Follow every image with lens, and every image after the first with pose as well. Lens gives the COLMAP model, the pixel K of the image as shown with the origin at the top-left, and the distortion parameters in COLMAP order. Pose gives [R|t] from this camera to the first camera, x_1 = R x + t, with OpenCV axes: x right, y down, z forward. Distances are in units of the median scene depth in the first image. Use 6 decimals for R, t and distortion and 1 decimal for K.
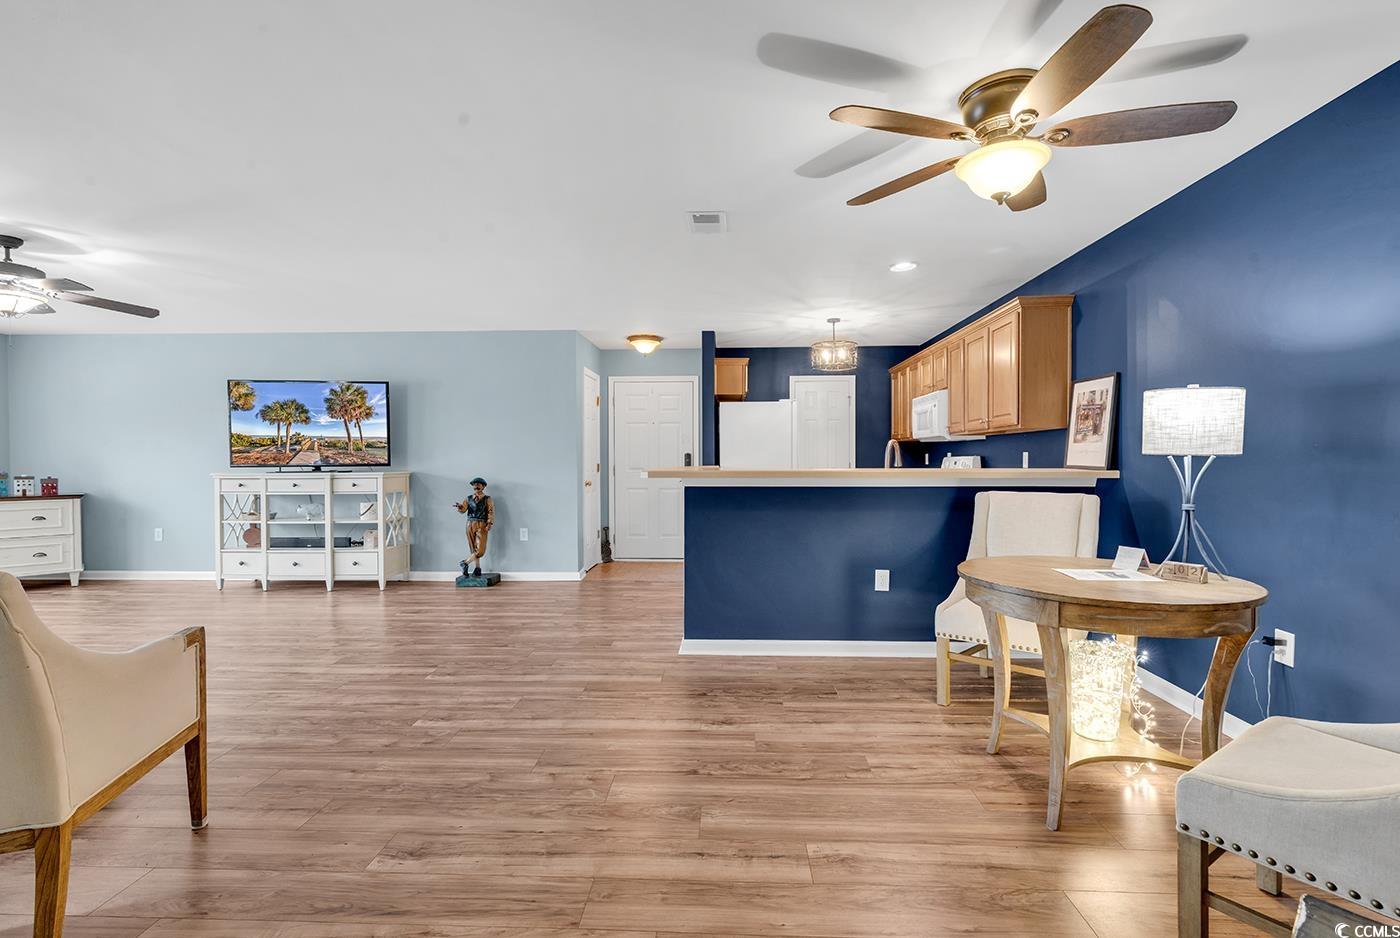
lens RADIAL K [[626.0, 0, 704.4], [0, 626.0, 461.3], [0, 0, 1]] dist [0.002168, 0.000207]
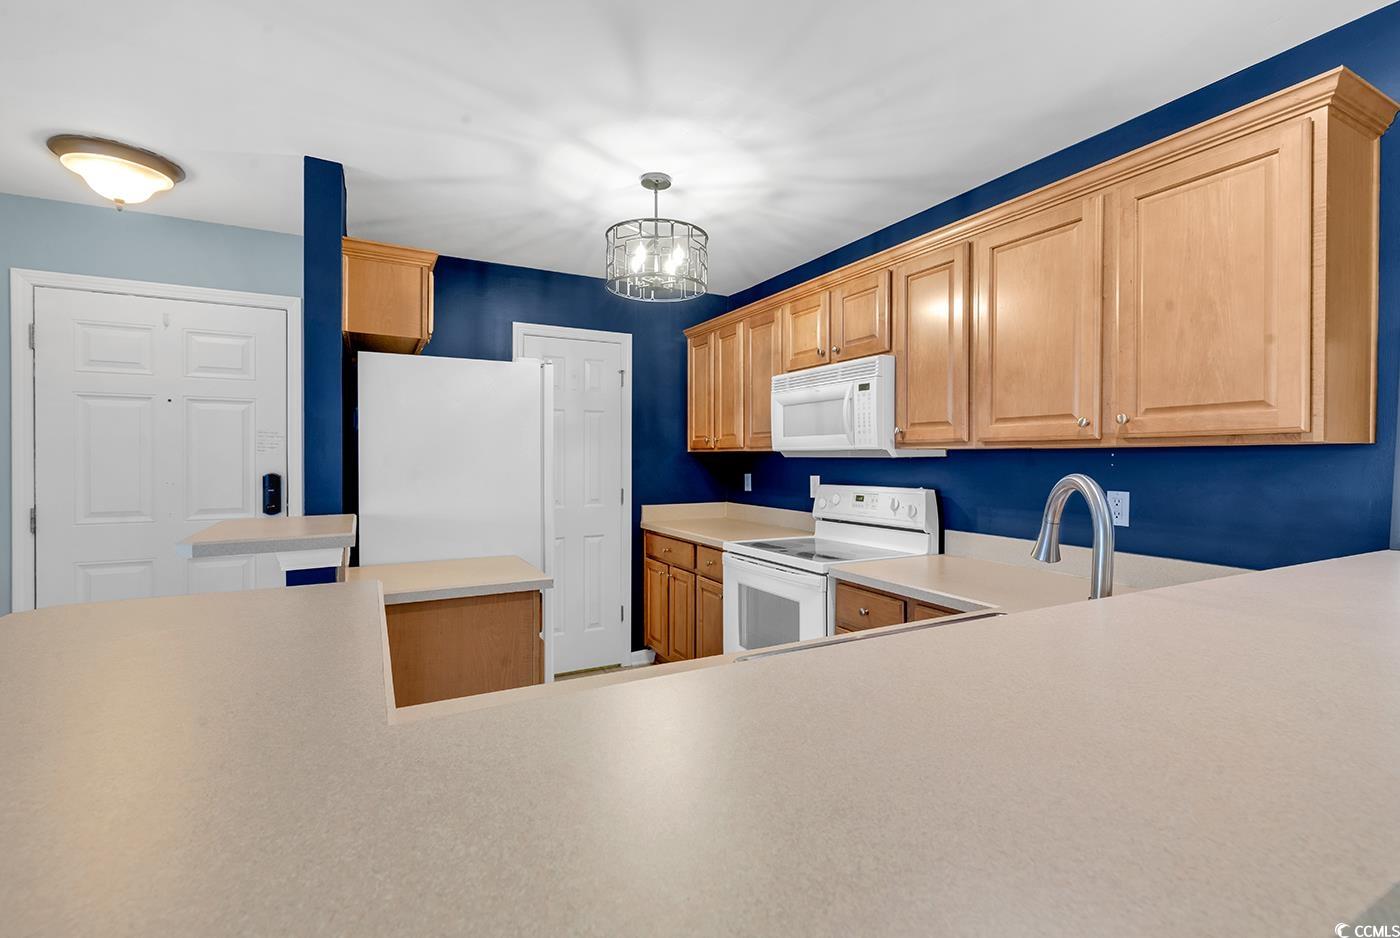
lens RADIAL K [[626.0, 0, 704.4], [0, 626.0, 461.3], [0, 0, 1]] dist [0.002168, 0.000207]
pose [[0.858489, 0.003812, 0.512818, 0.010923], [-0.002948, 0.999993, -0.002499, -0.027296], [-0.512824, 0.000634, 0.858494, 0.605874]]
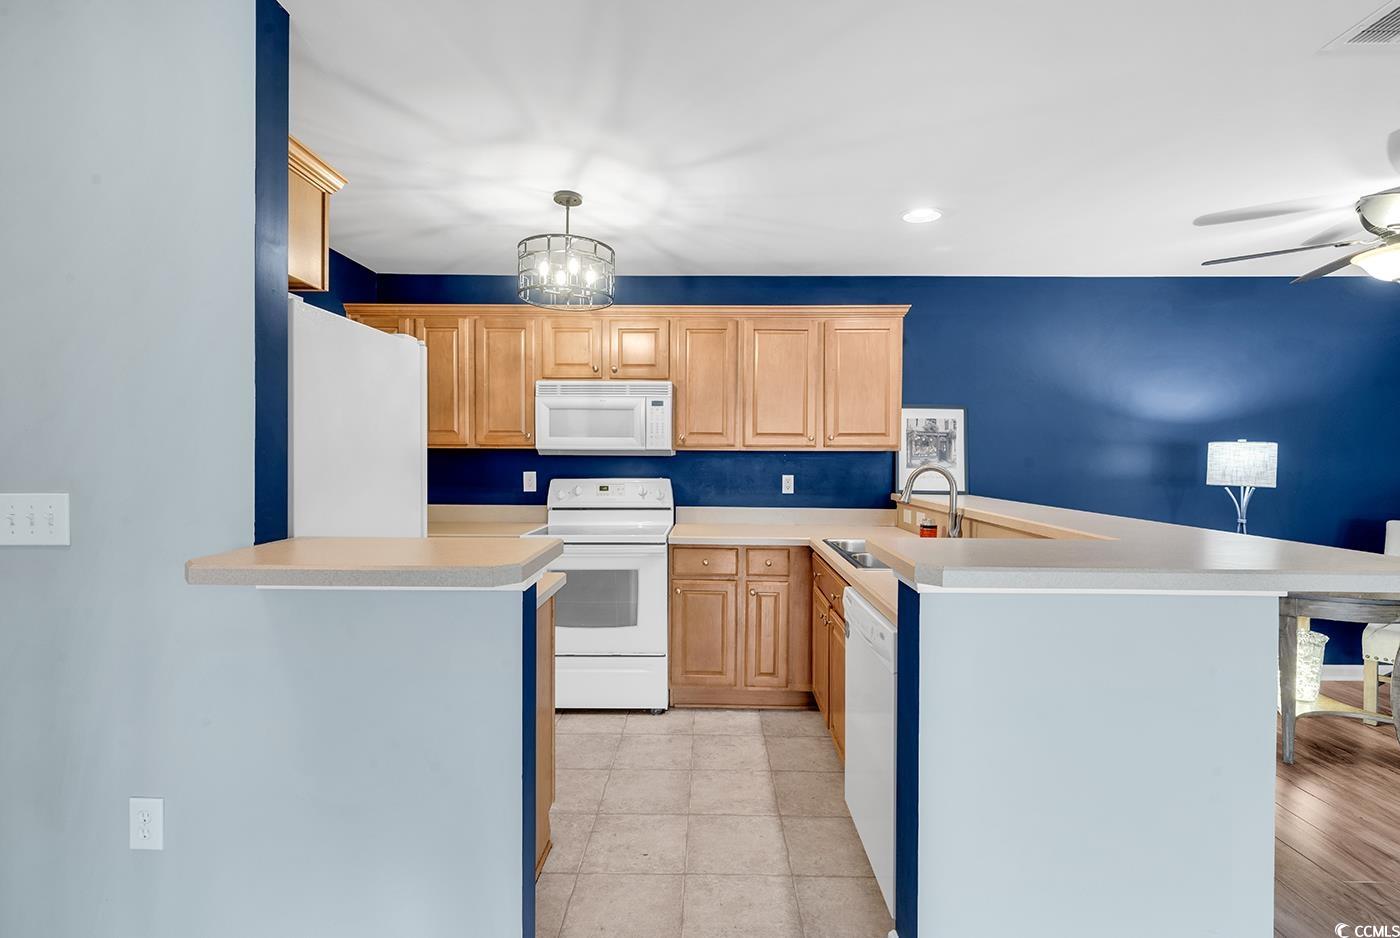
lens RADIAL K [[626.0, 0, 704.4], [0, 626.0, 461.3], [0, 0, 1]] dist [0.002168, 0.000207]
pose [[-0.026909, 0.000520, 0.999638, -0.270570], [-0.001496, 0.999999, -0.000560, -0.026039], [-0.999637, -0.001511, -0.026909, 0.910241]]
